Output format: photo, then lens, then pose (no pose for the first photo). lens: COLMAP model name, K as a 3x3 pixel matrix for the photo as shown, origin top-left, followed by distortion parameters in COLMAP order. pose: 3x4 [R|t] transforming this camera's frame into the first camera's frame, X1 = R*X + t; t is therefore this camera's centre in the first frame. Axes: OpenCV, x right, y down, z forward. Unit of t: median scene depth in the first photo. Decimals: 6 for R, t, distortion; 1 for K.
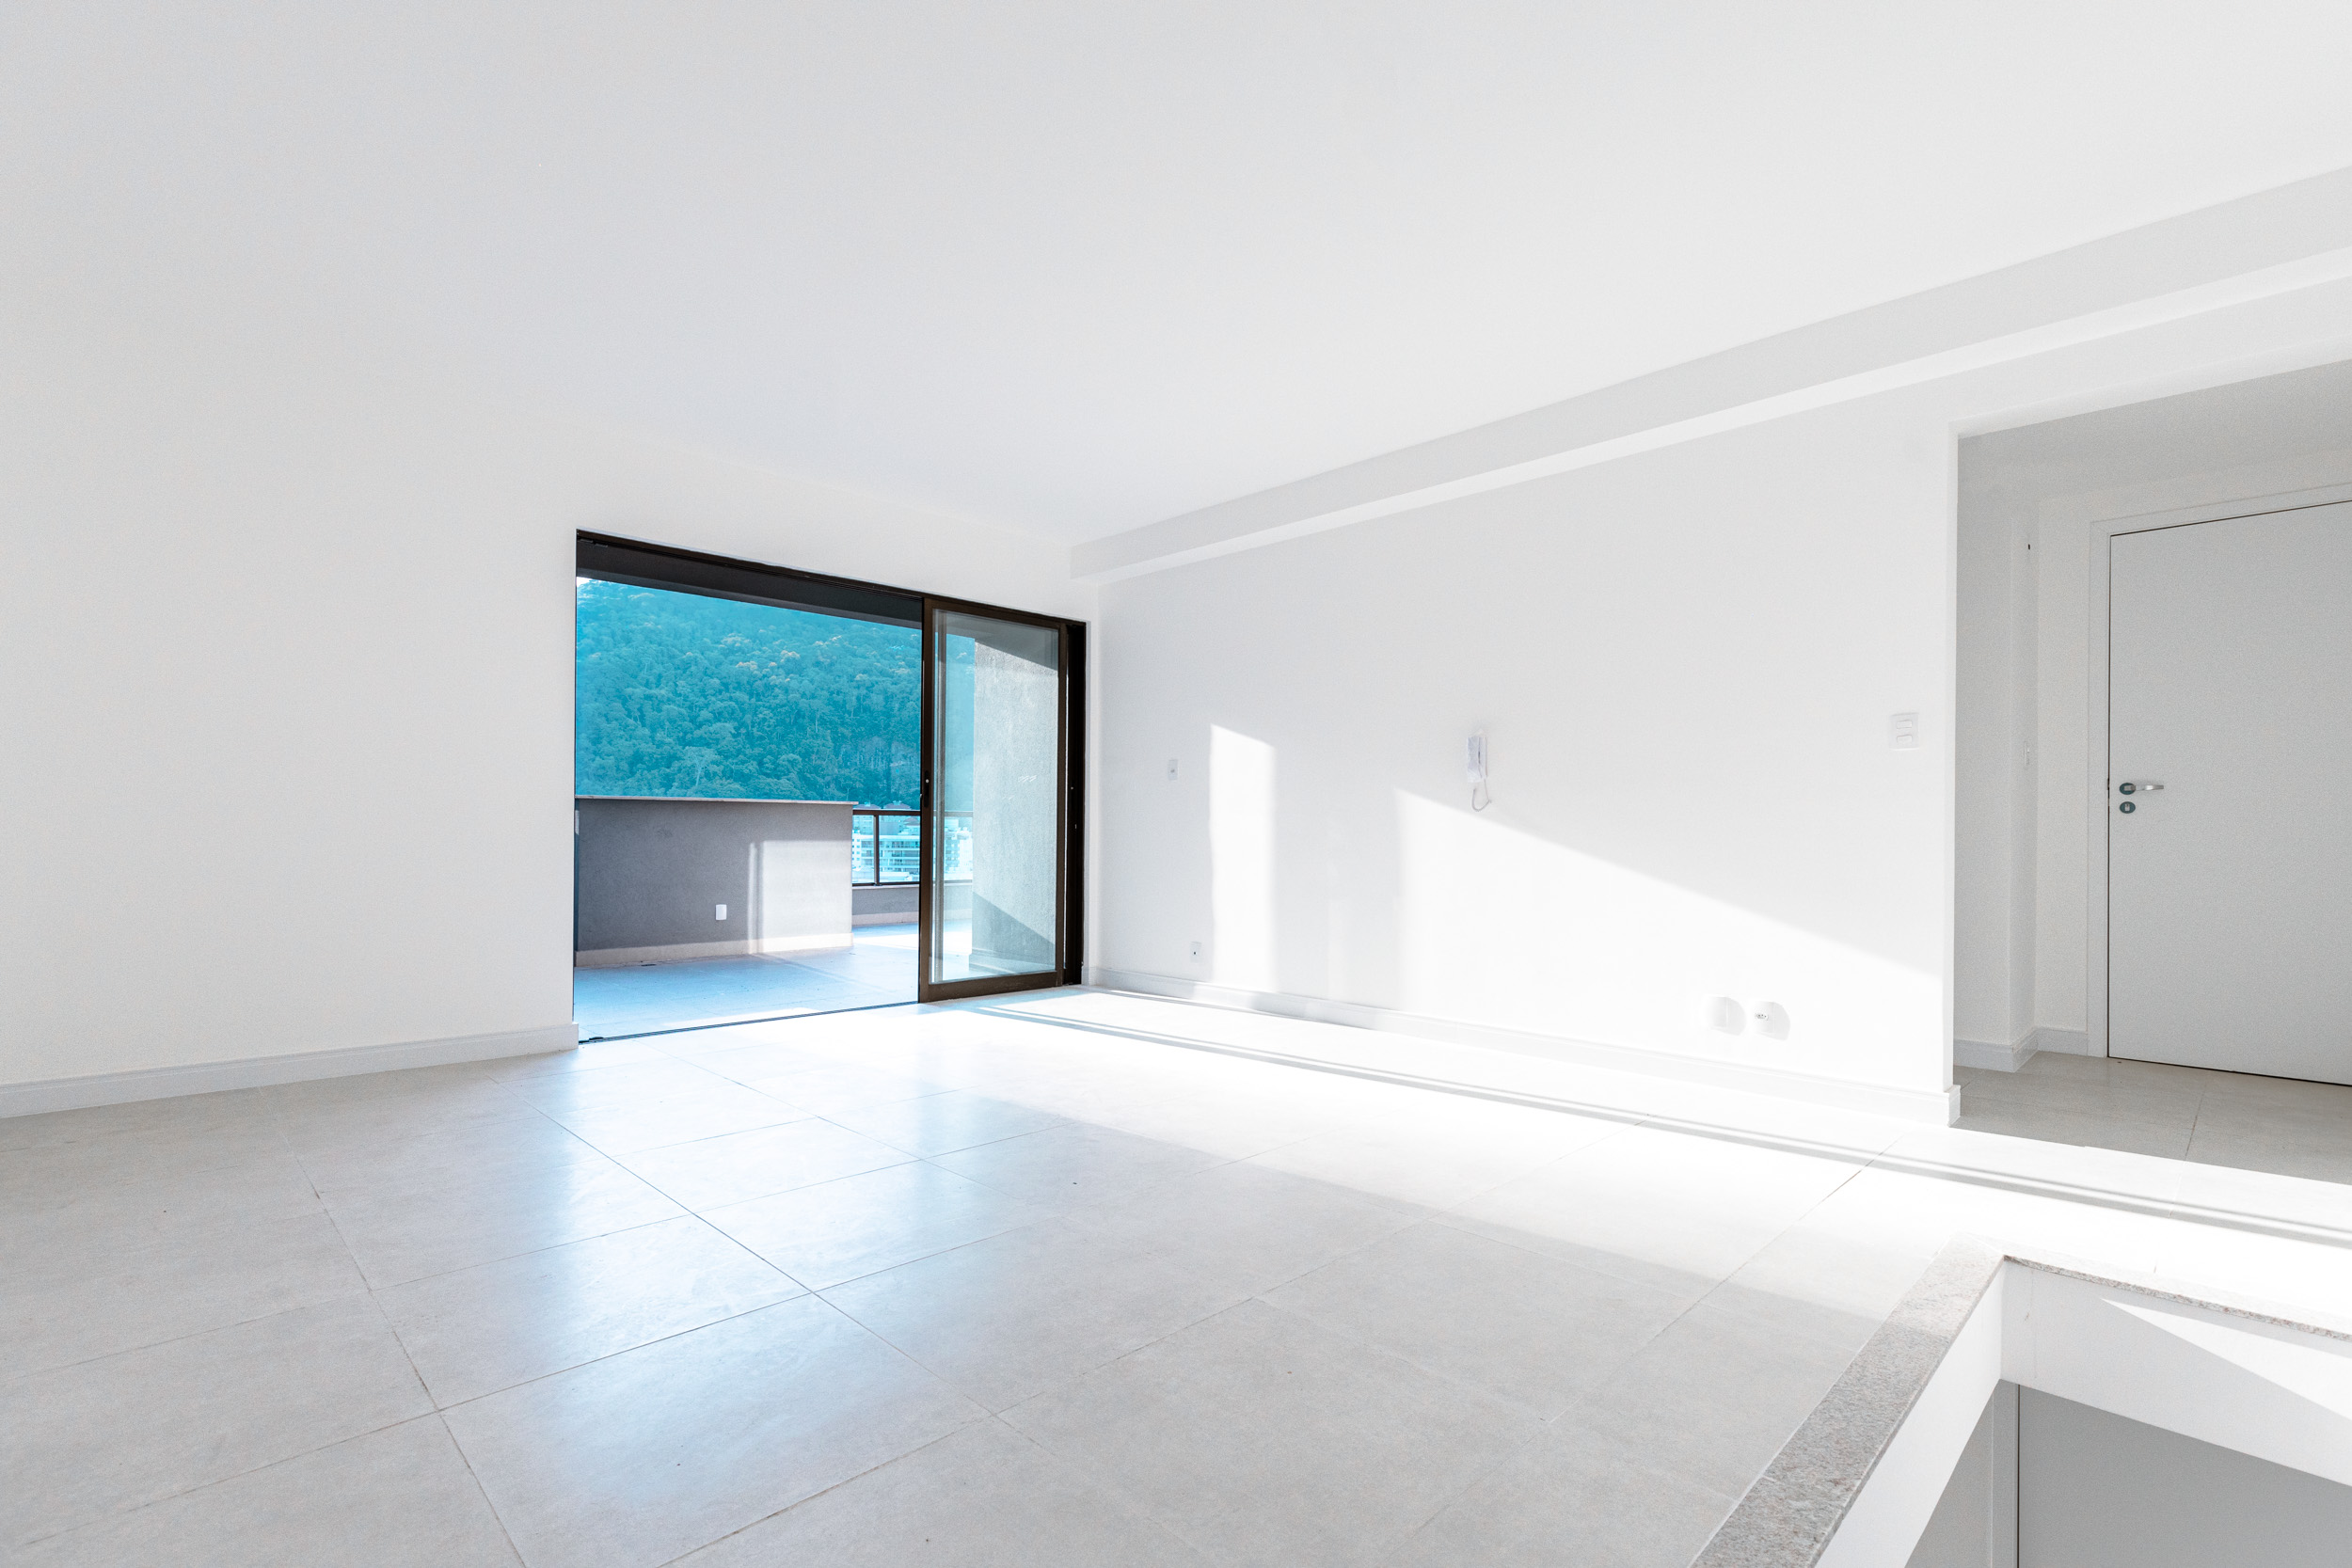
lens RADIAL K [[1059.6, 0, 1163.2], [0, 1059.6, 804.3], [0, 0, 1]] dist [0.008020, -0.001379]
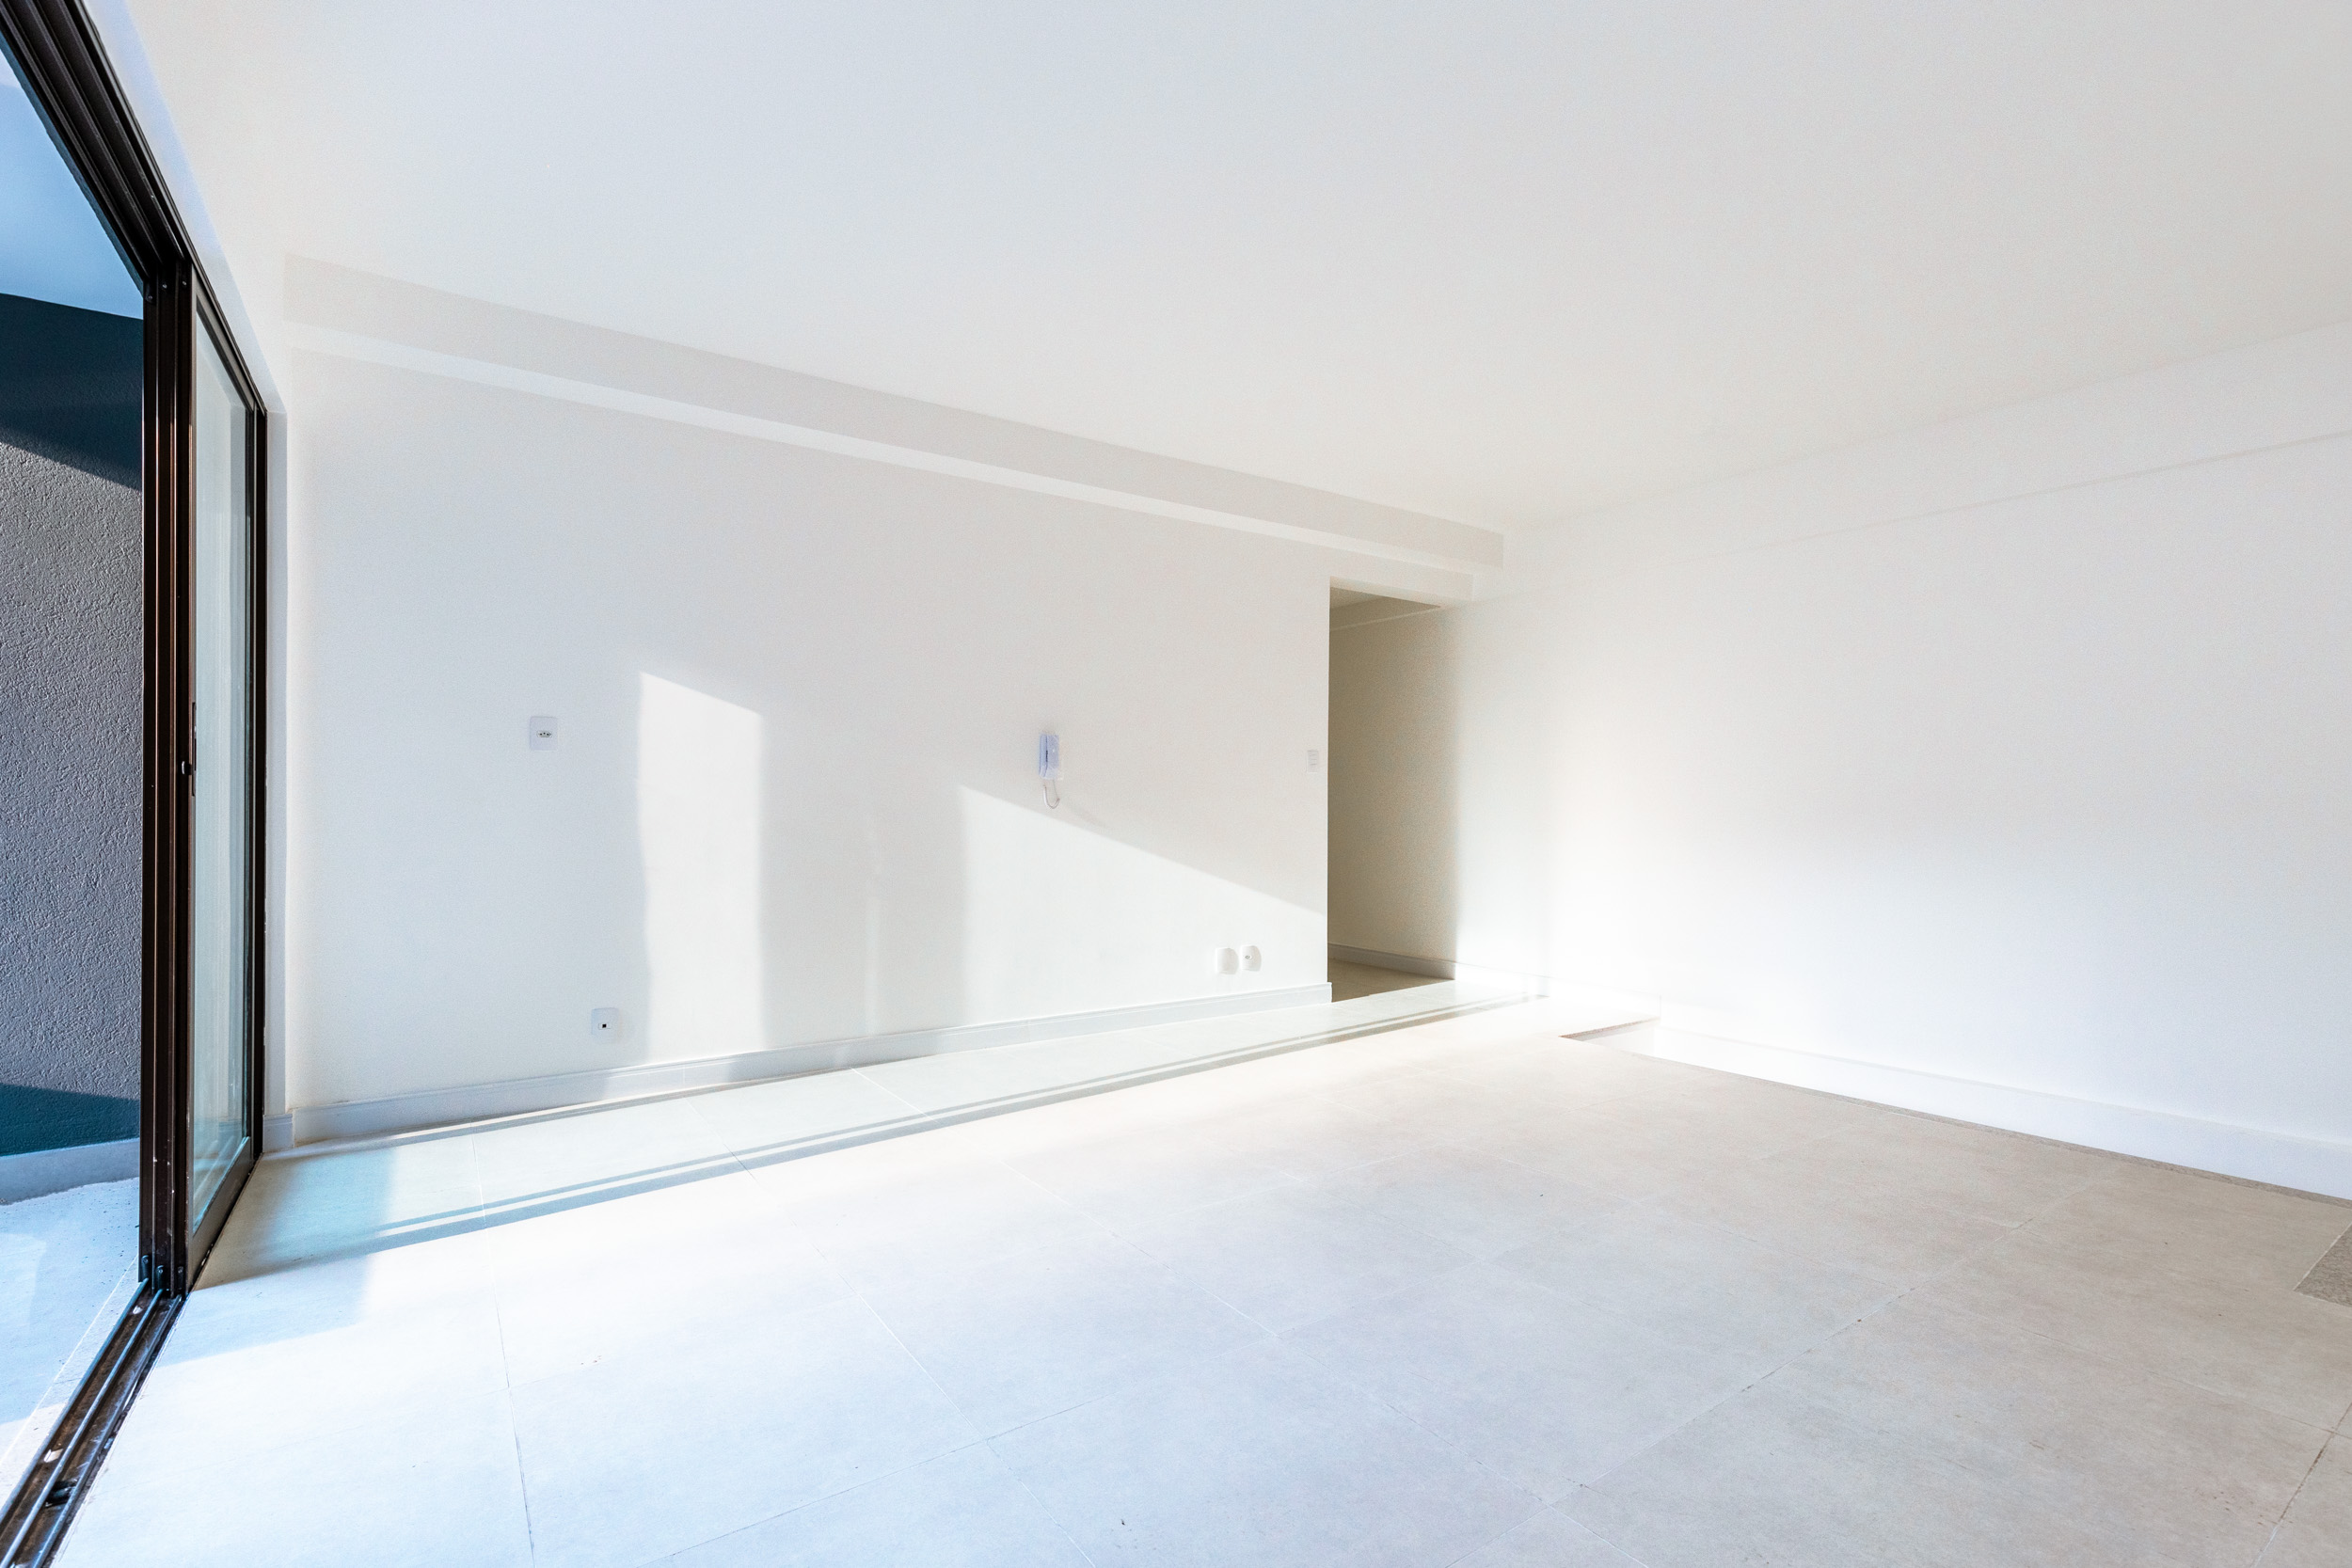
lens RADIAL K [[1059.6, 0, 1157.2], [0, 1059.6, 793.2], [0, 0, 1]] dist [0.008020, -0.001379]
pose [[0.174950, 0.017071, 0.984429, -0.697906], [-0.022039, 0.999667, -0.013419, 0.003163], [-0.984331, -0.019349, 0.175268, 0.727999]]
